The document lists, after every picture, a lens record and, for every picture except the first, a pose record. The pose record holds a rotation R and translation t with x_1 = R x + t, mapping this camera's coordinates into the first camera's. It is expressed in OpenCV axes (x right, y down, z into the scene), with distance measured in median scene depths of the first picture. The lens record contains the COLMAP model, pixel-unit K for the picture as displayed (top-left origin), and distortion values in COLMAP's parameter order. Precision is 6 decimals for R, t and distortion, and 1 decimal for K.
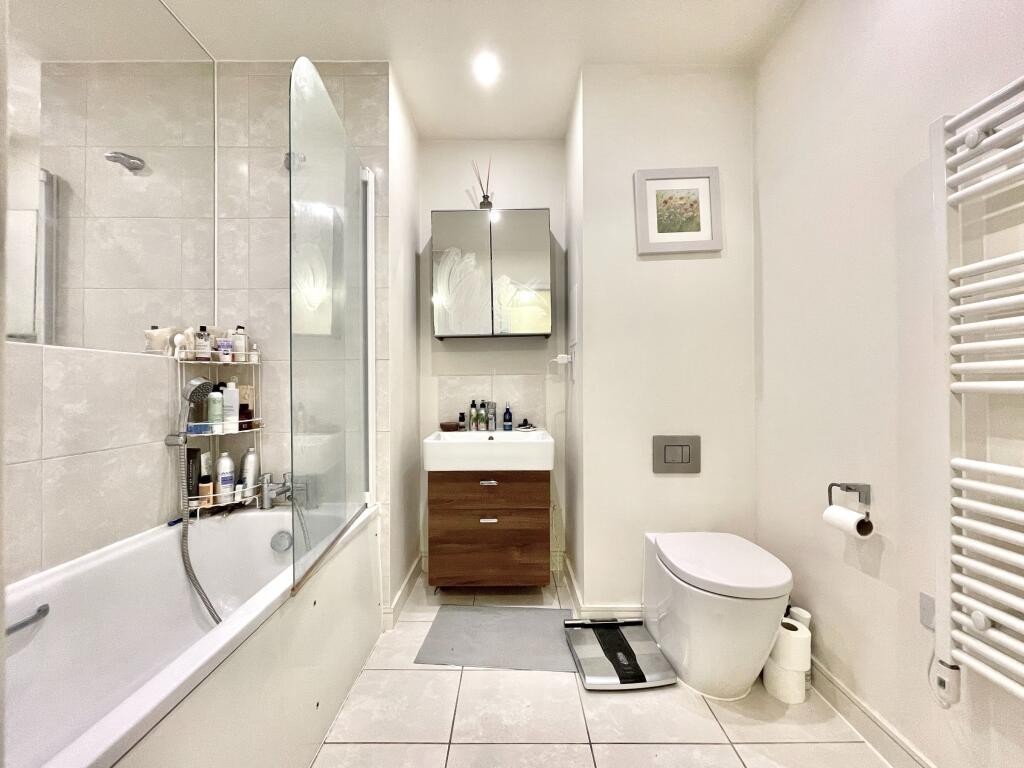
lens RADIAL K [[412.9, 0, 512.7], [0, 412.9, 383.0], [0, 0, 1]] dist [0.000307, 0.002324]
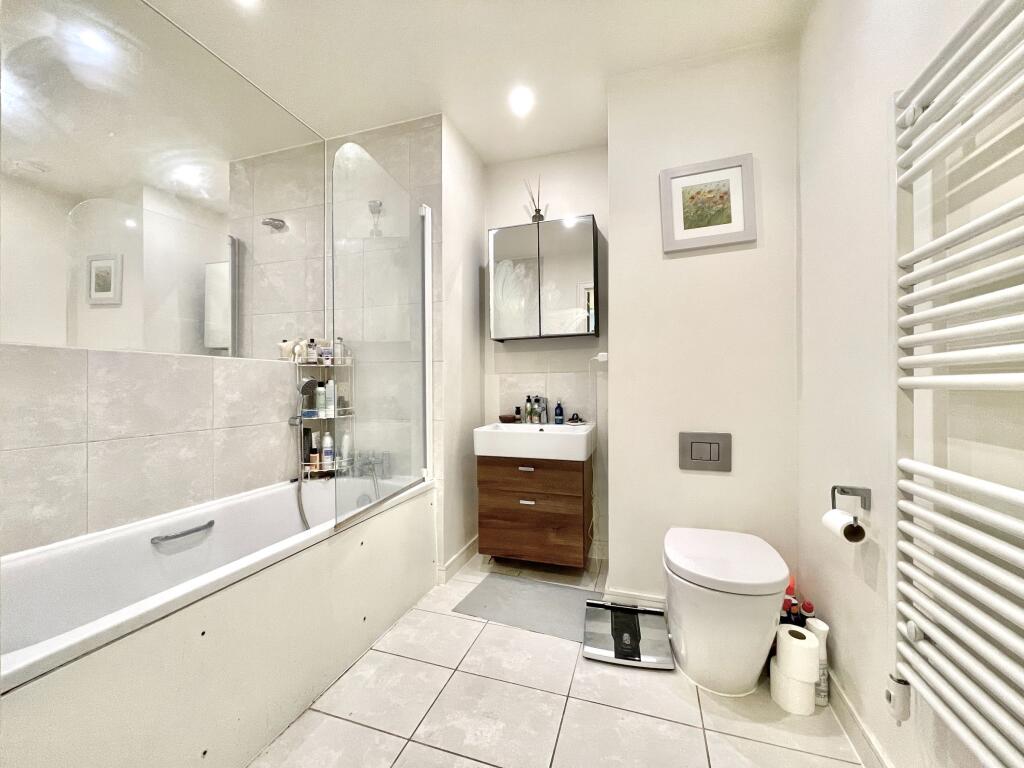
lens RADIAL K [[412.9, 0, 515.3], [0, 412.9, 382.7], [0, 0, 1]] dist [0.000307, 0.002324]
pose [[0.950655, -0.000909, -0.310250, 0.285210], [0.002327, 0.999988, 0.004200, 0.002923], [0.310242, -0.004714, 0.950646, -0.084649]]
